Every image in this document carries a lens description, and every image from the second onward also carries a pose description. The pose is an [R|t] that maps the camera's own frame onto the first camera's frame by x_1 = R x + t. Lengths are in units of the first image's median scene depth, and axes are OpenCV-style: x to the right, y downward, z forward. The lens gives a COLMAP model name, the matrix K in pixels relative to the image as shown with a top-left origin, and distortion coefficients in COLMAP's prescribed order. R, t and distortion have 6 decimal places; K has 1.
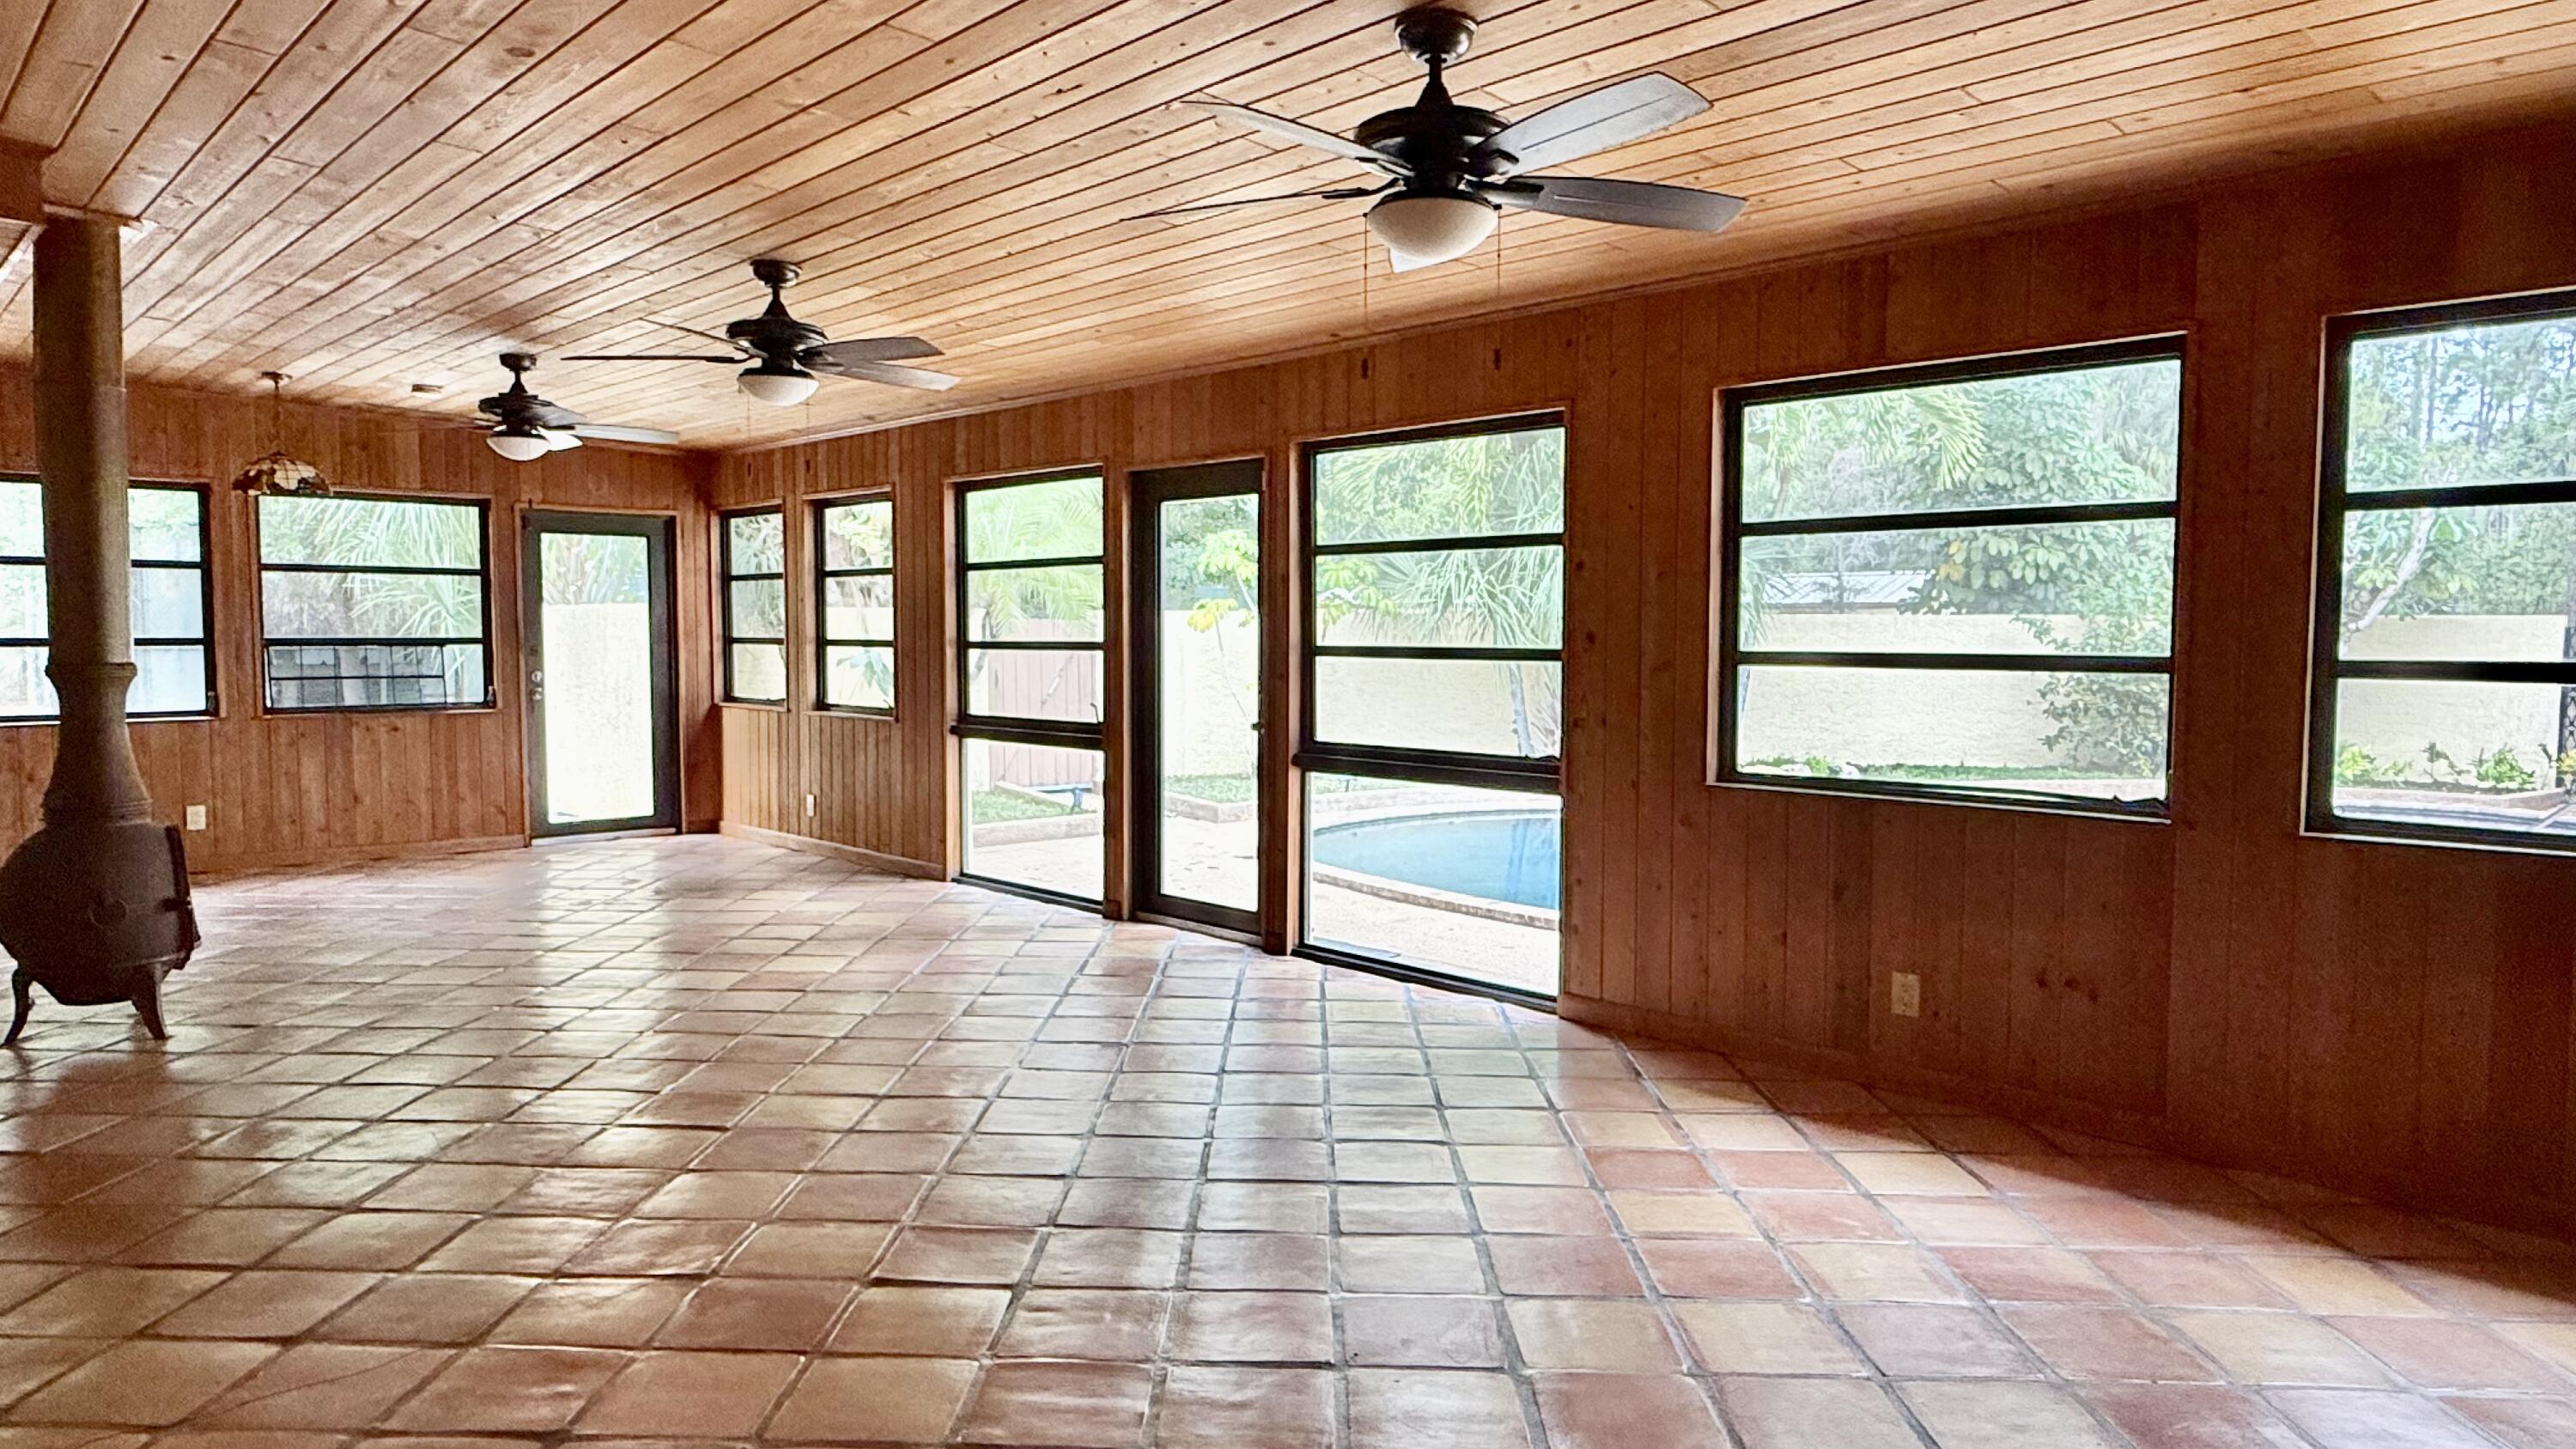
lens RADIAL K [[1567.3, 0, 1279.2], [0, 1567.3, 672.7], [0, 0, 1]] dist [-0.001824, 0.001703]
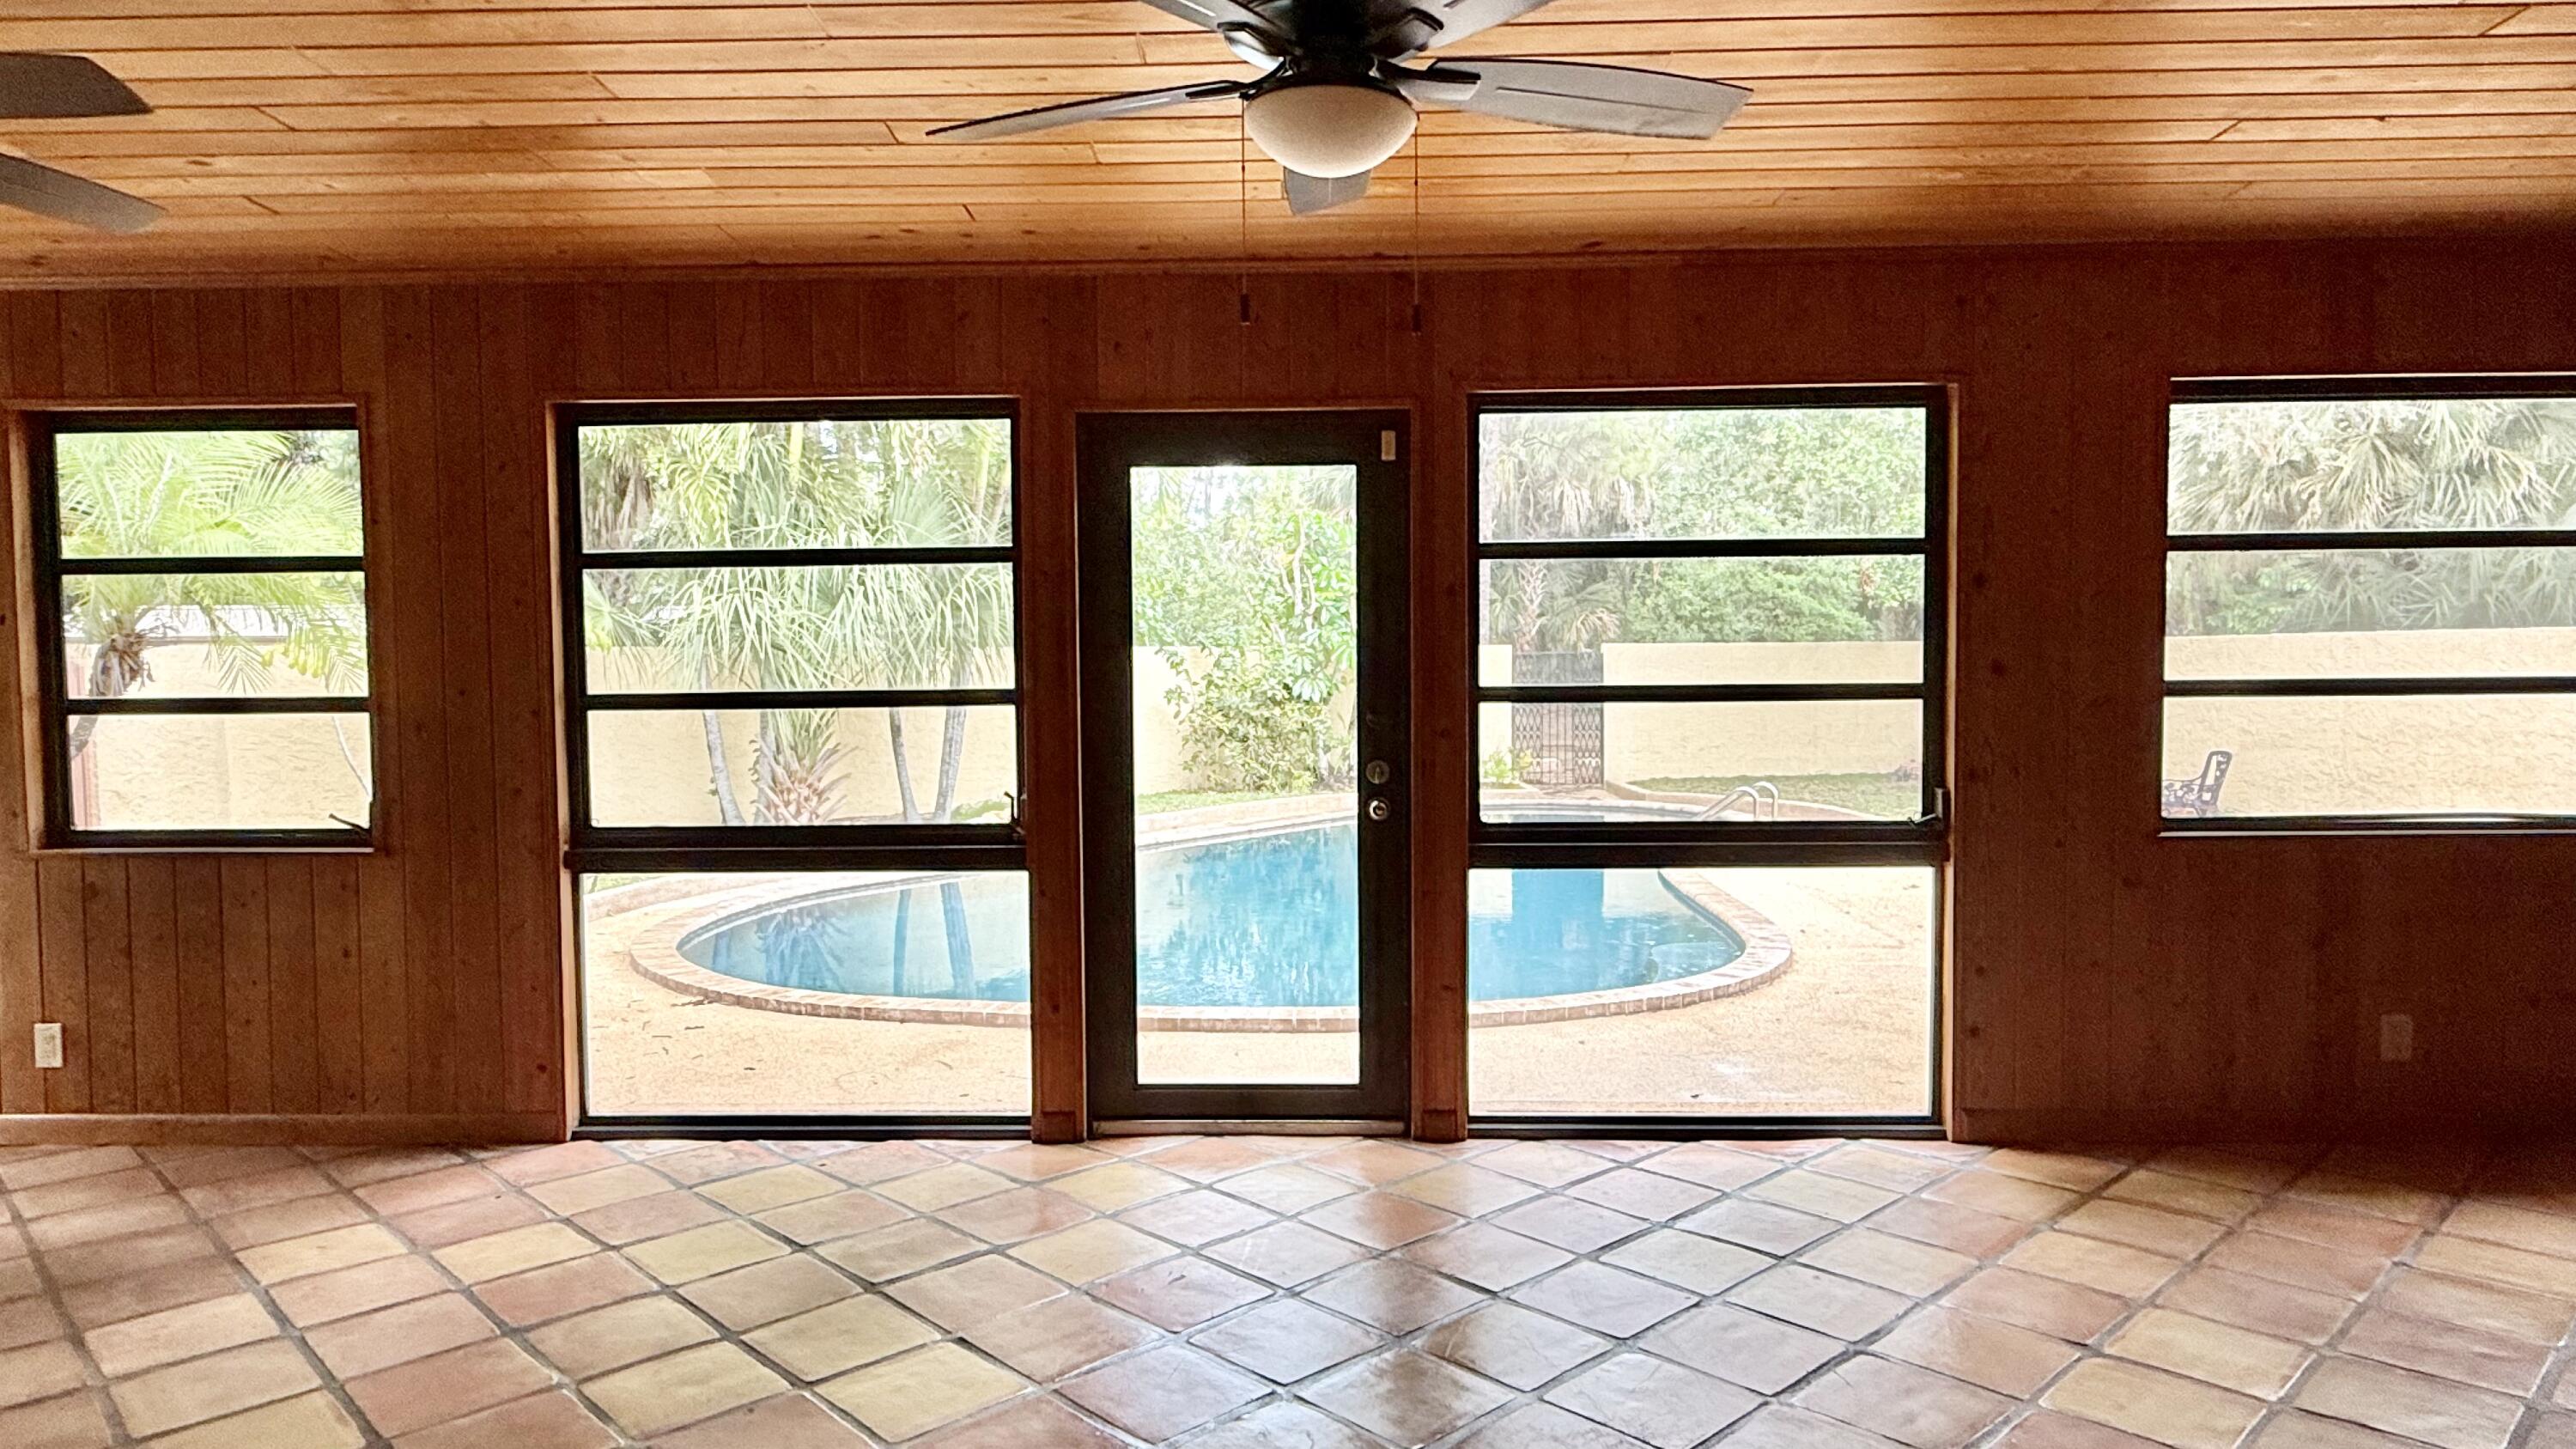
lens RADIAL K [[1567.3, 0, 1277.8], [0, 1567.3, 724.2], [0, 0, 1]] dist [-0.001824, 0.001703]
pose [[0.711450, -0.035647, 0.701832, -0.476462], [0.030356, 0.999339, 0.019985, -0.015888], [-0.702081, 0.007087, 0.712062, 0.509931]]
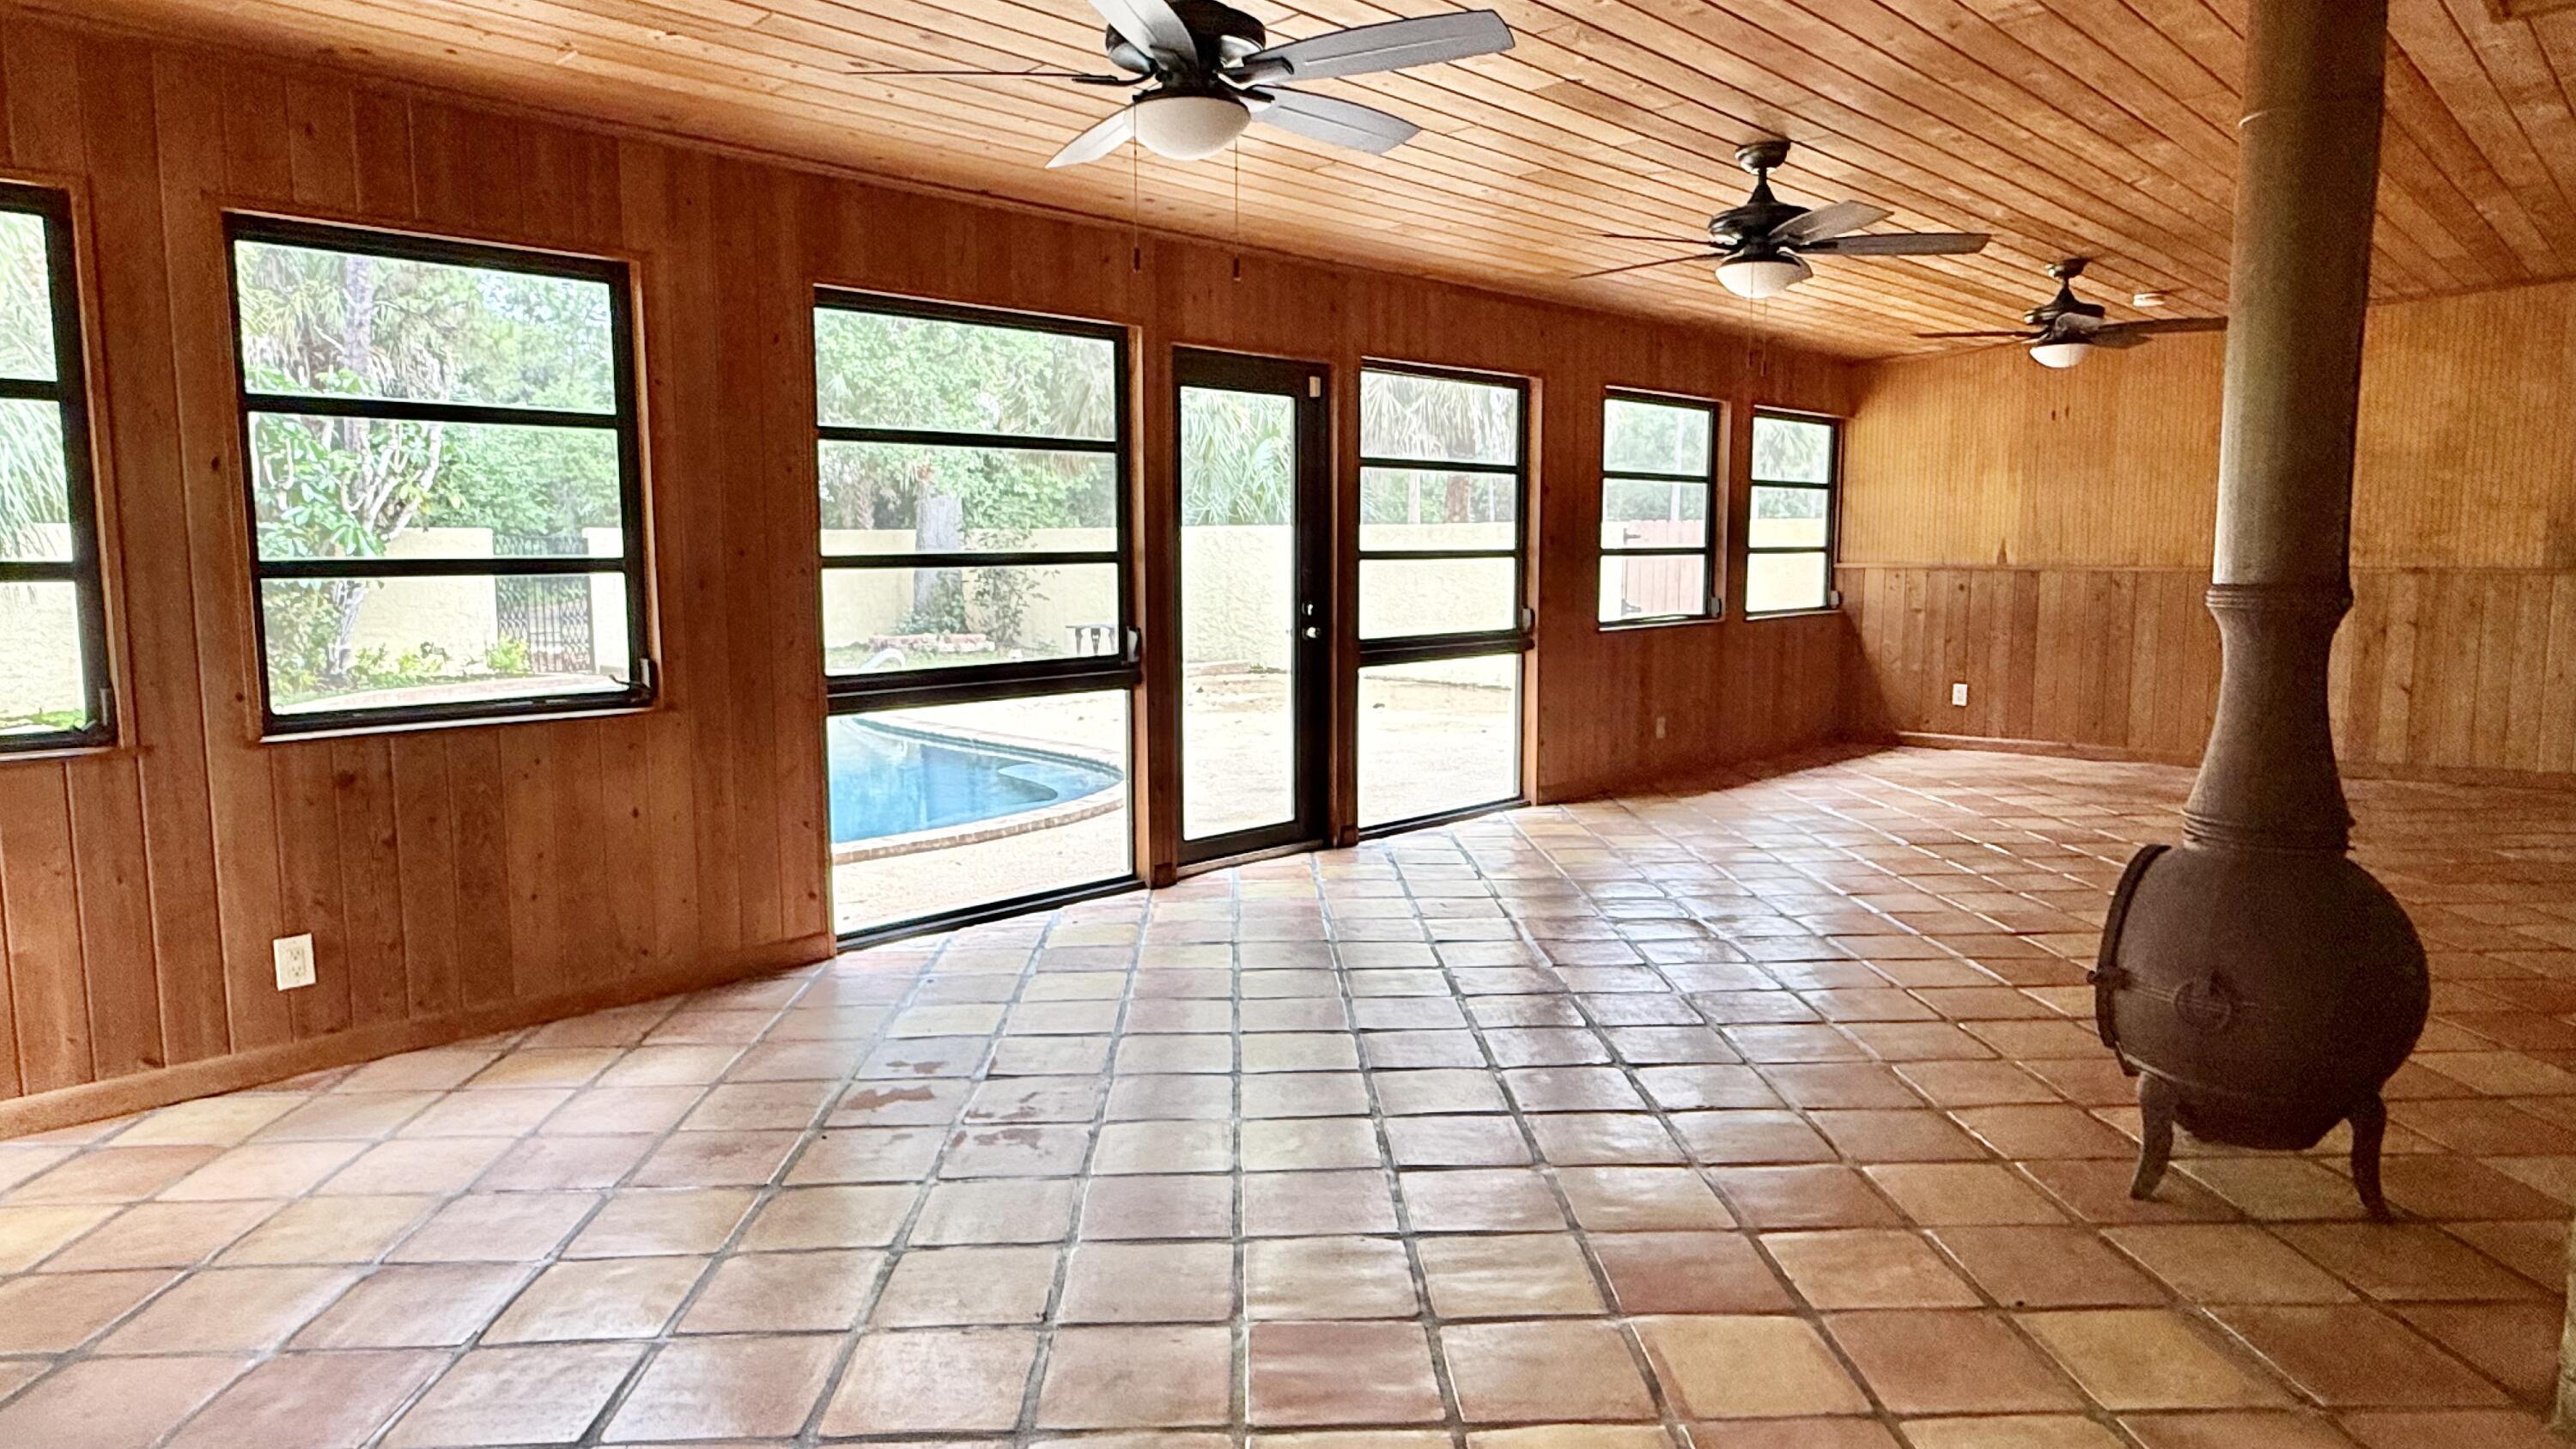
lens RADIAL K [[1567.3, 0, 1269.5], [0, 1567.3, 700.8], [0, 0, 1]] dist [-0.001824, 0.001703]
pose [[-0.043399, -0.107998, 0.993203, -0.936020], [0.025335, 0.993701, 0.109159, -0.030184], [-0.998737, 0.029900, -0.040390, 0.988392]]
